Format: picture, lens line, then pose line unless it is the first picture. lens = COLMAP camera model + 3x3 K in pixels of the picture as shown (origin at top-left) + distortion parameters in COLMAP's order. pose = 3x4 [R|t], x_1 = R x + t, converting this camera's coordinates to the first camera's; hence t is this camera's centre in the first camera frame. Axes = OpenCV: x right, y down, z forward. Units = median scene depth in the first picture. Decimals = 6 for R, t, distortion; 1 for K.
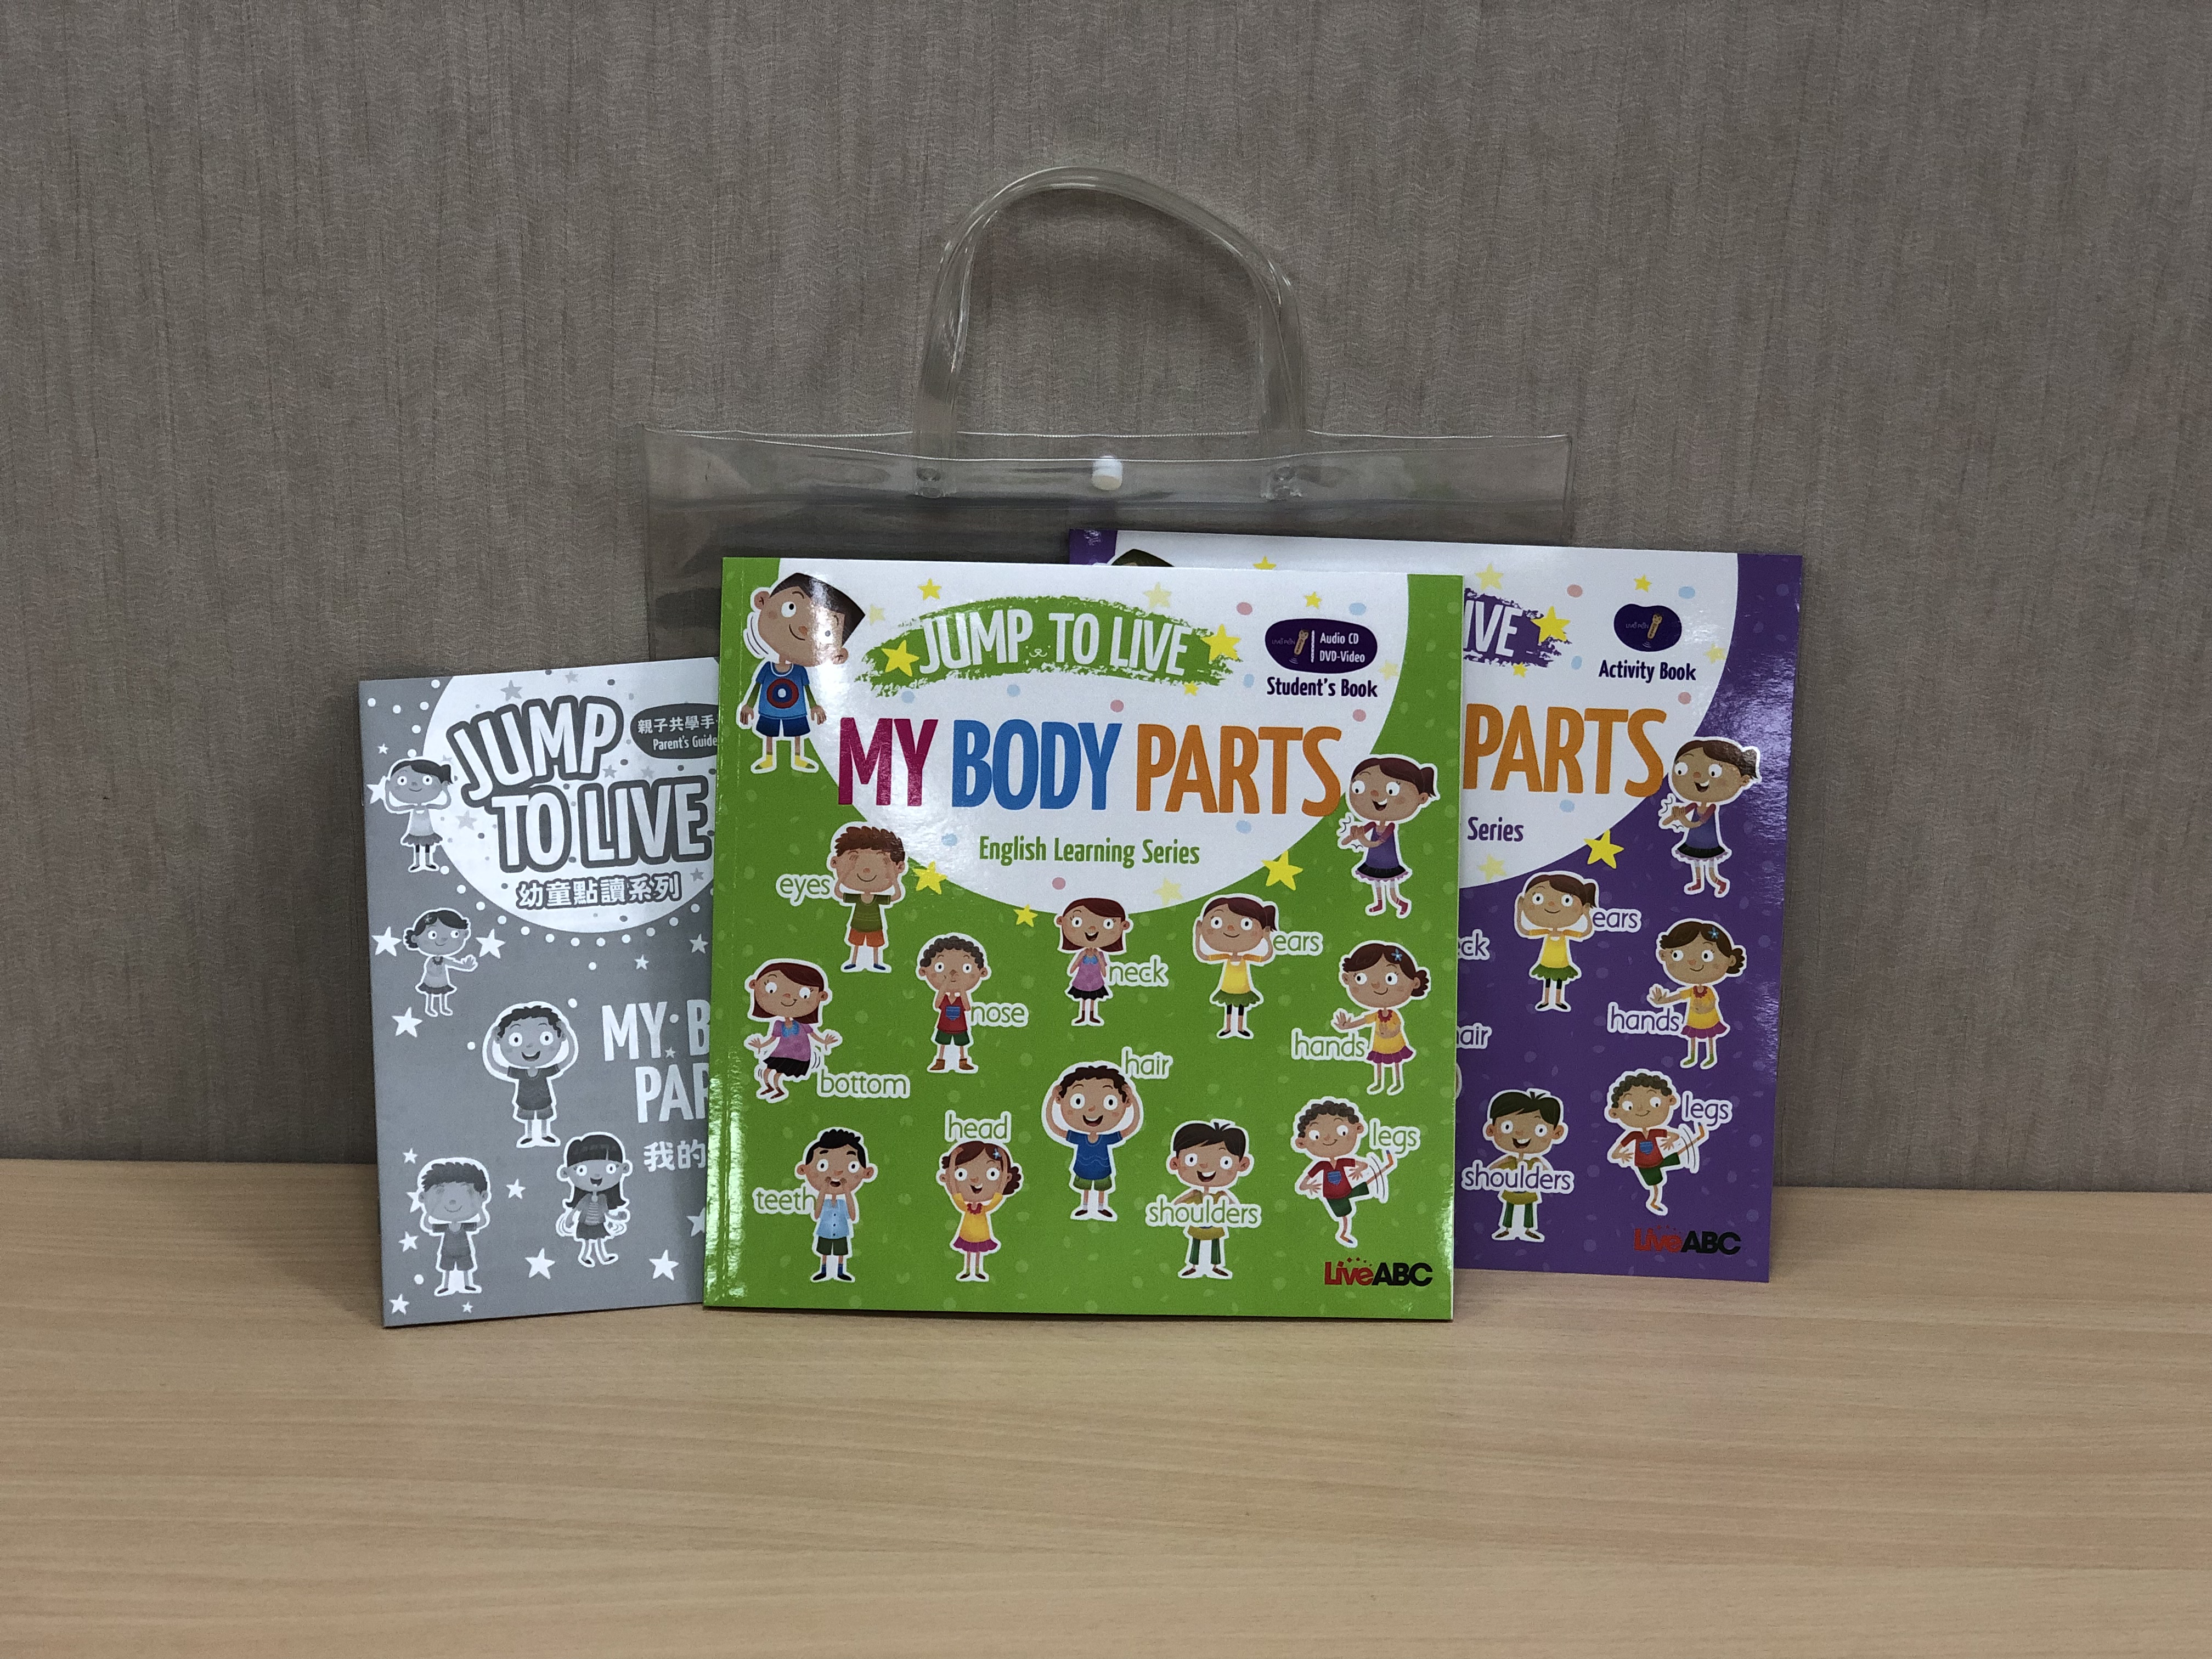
lens RADIAL K [[3327.7, 0, 1113.9], [0, 3327.7, 822.2], [0, 0, 1]] dist [0.037034, 0.000000]
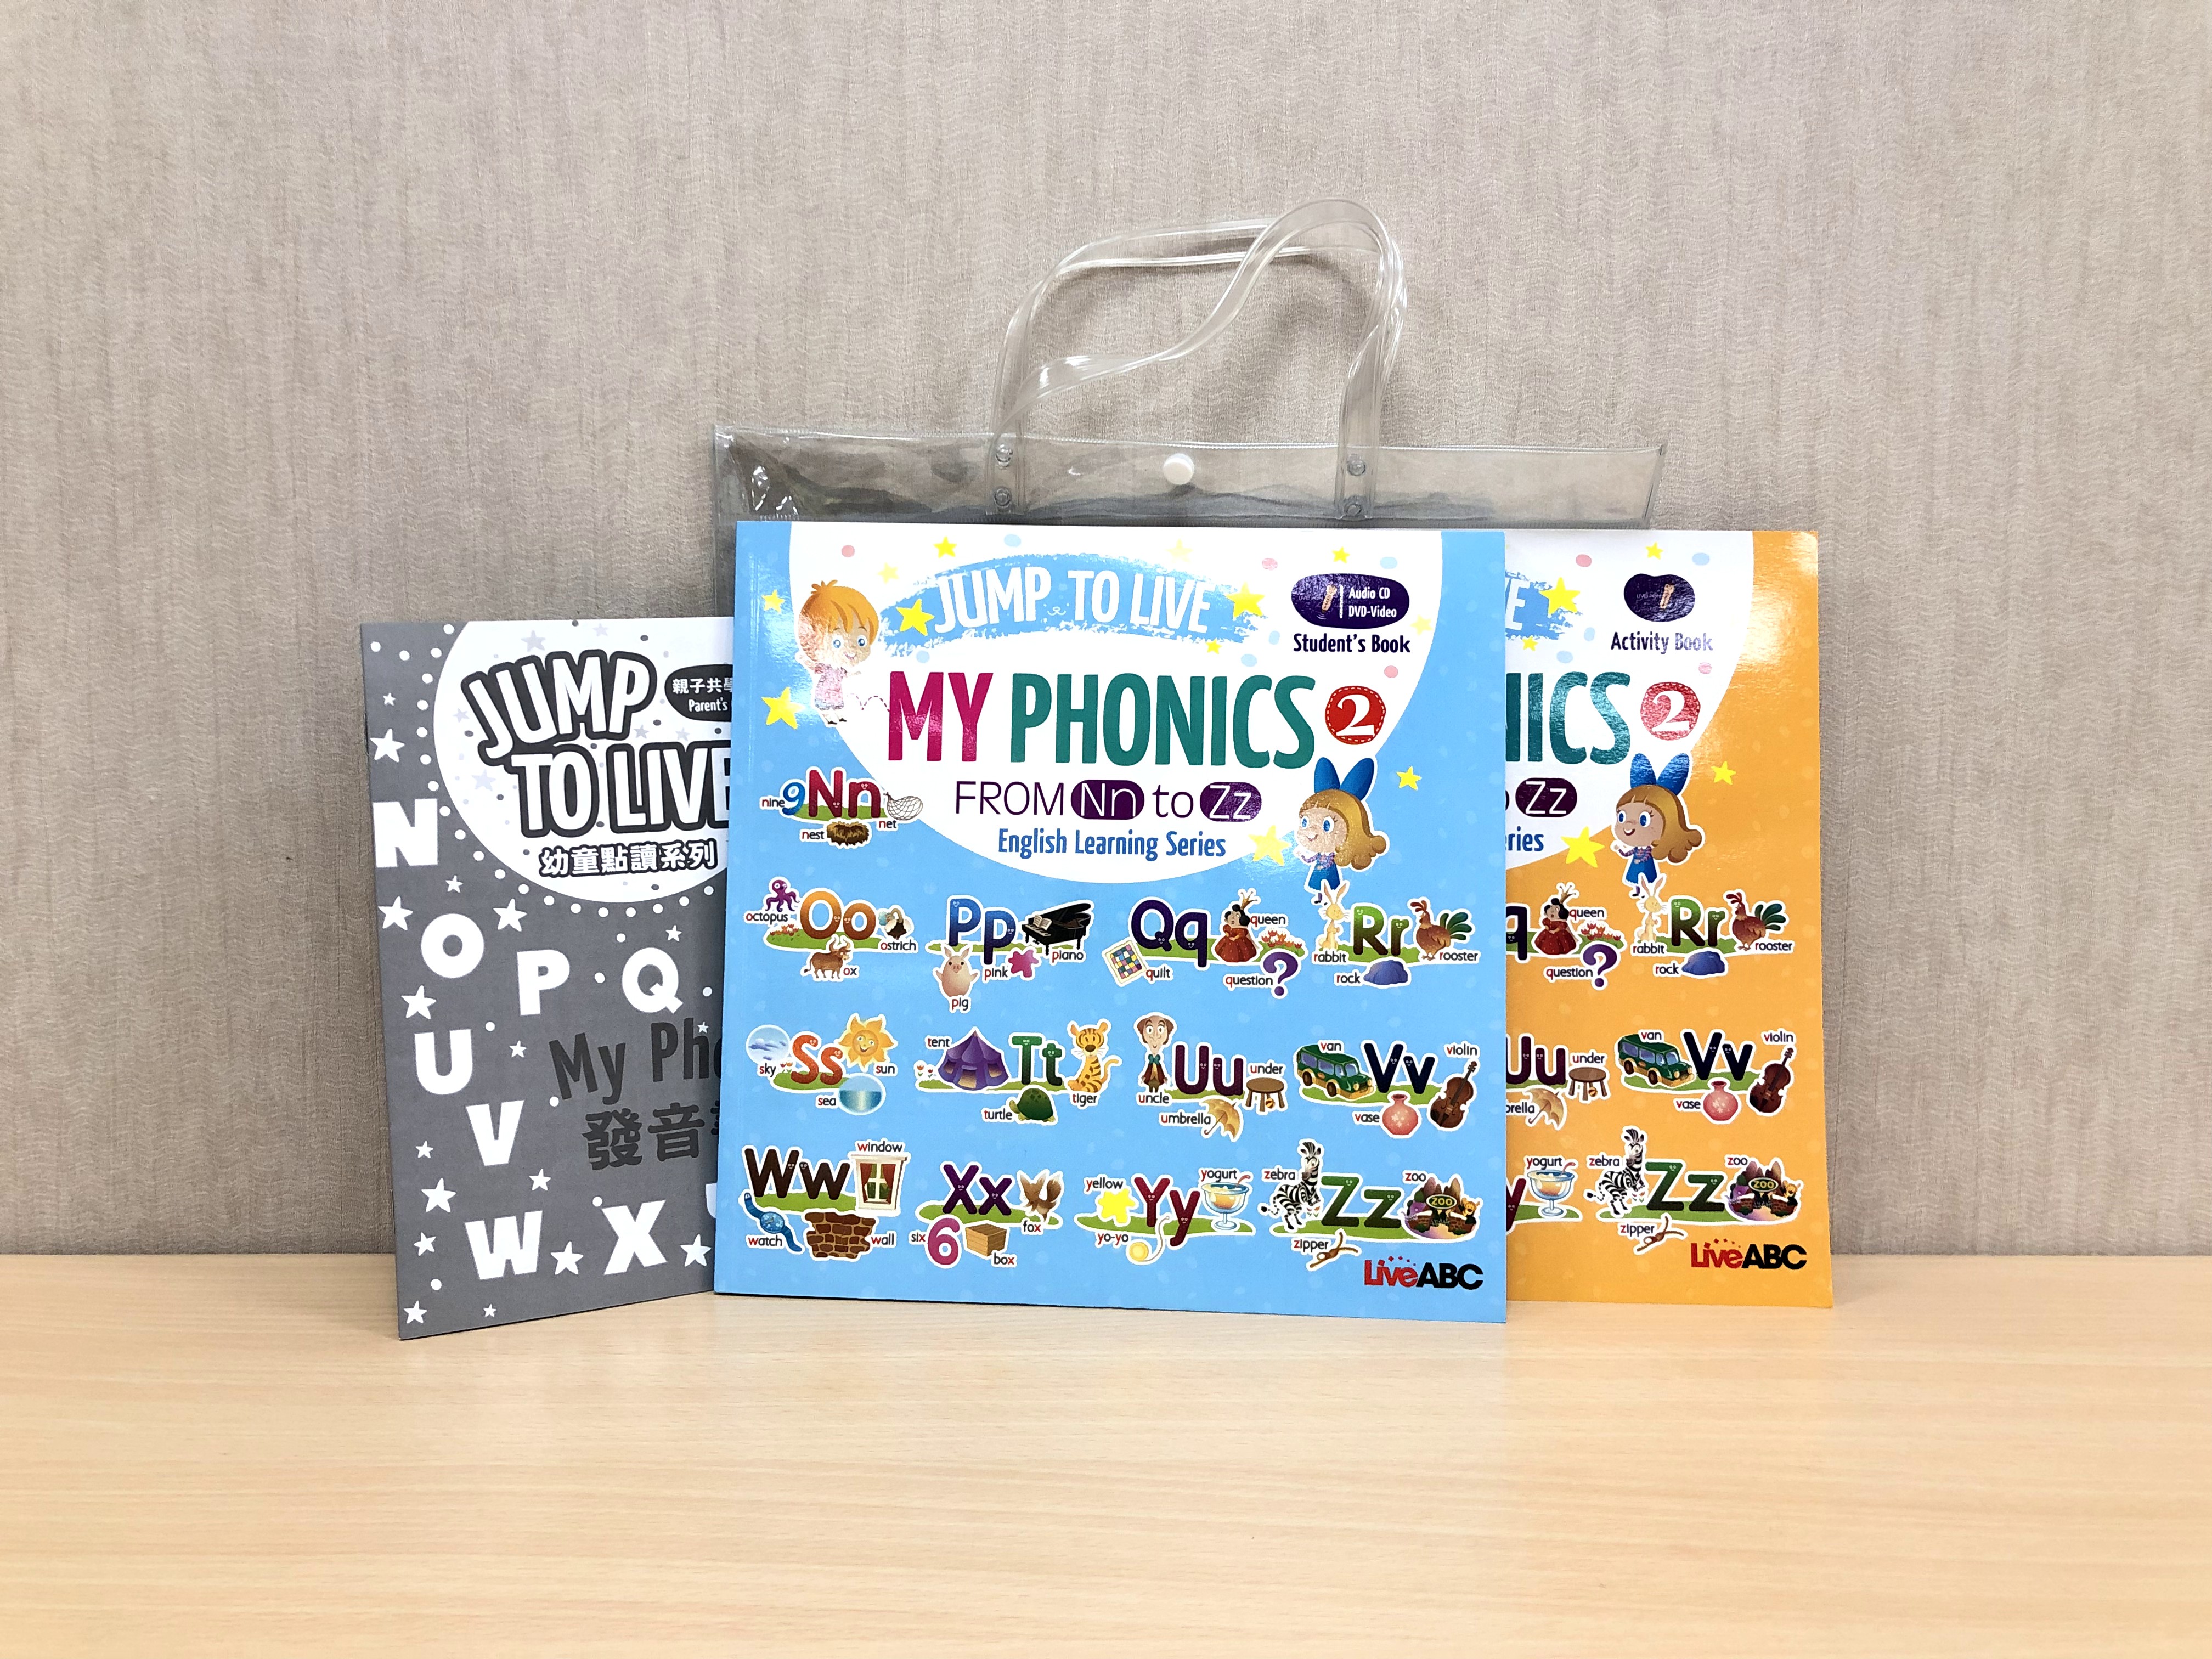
lens RADIAL K [[1835.8, 0, 1098.5], [0, 1835.8, 812.6], [0, 0, 1]] dist [-0.023553, 0.069033]
pose [[0.999480, -0.025267, -0.020044, -0.054895], [0.019034, 0.963822, -0.265864, 0.135397], [0.026036, 0.265345, 0.963802, 0.509867]]
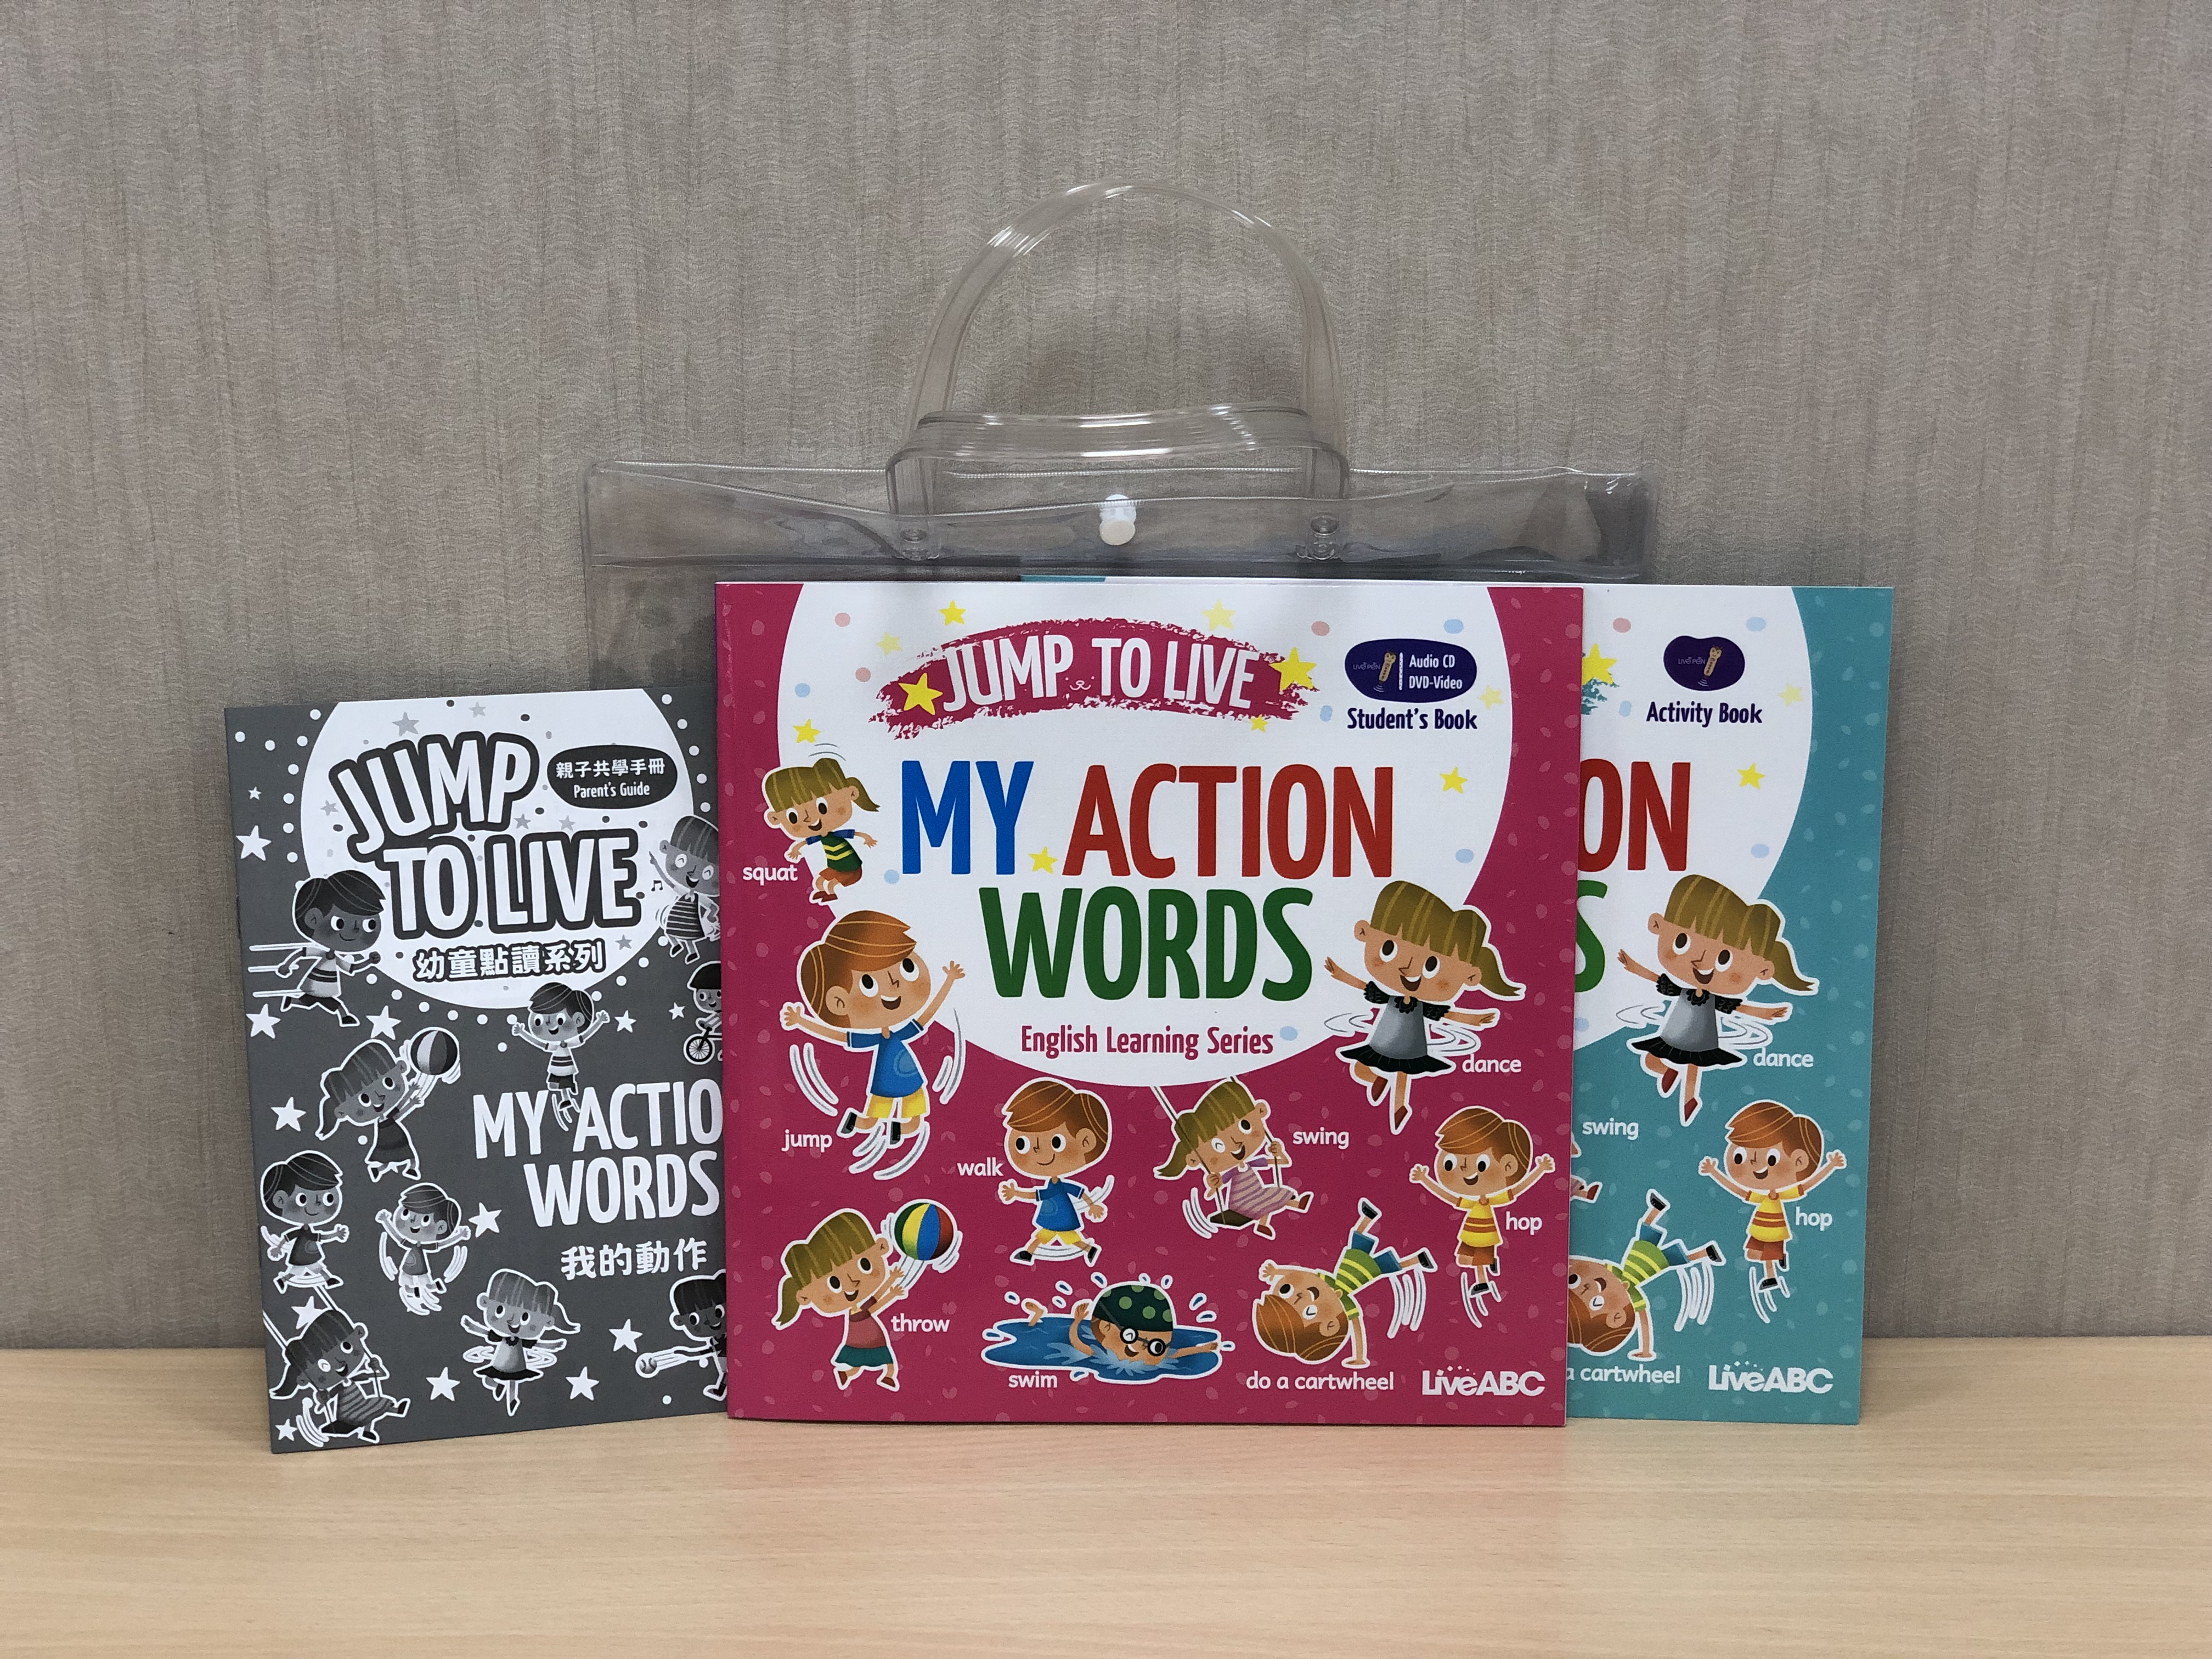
lens RADIAL K [[3327.7, 0, 1106.9], [0, 3327.7, 841.8], [0, 0, 1]] dist [0.037034, 0.000000]
pose [[0.999369, -0.025465, -0.024761, -0.038170], [0.024755, 0.999285, -0.028583, -0.000306], [0.025471, 0.027952, 0.999285, 0.144345]]
